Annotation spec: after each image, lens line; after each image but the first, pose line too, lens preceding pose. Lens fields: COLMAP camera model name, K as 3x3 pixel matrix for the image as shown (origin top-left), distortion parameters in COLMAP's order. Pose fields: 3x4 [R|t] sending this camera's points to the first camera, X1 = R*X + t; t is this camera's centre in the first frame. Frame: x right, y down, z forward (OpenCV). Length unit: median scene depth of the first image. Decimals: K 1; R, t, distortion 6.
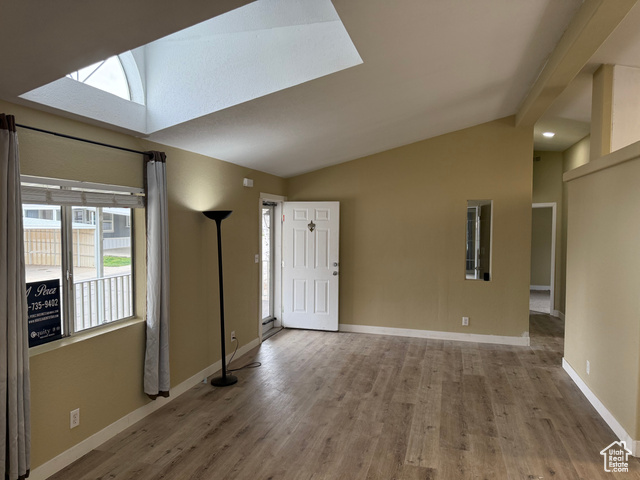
lens RADIAL K [[452.1, 0, 320.0], [0, 452.1, 240.0], [0, 0, 1]] dist [0.107059, -0.140100]
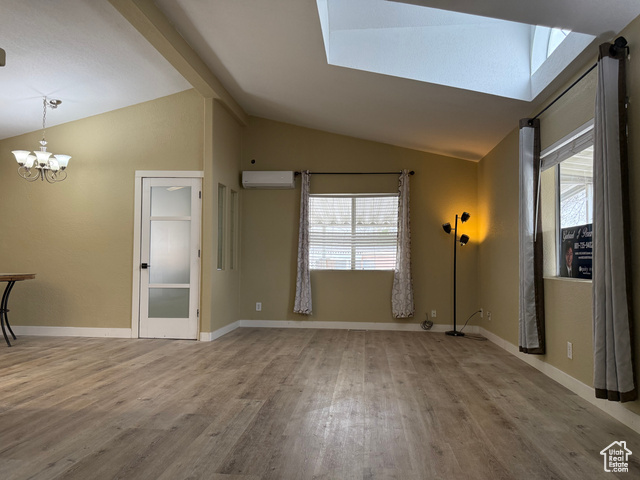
lens RADIAL K [[452.1, 0, 320.0], [0, 452.1, 240.0], [0, 0, 1]] dist [0.107059, -0.140100]
pose [[-0.984155, -0.018004, -0.176396, 0.226507], [-0.015354, 0.999748, -0.016374, 0.140818], [0.176646, -0.013406, -0.984183, 1.817076]]
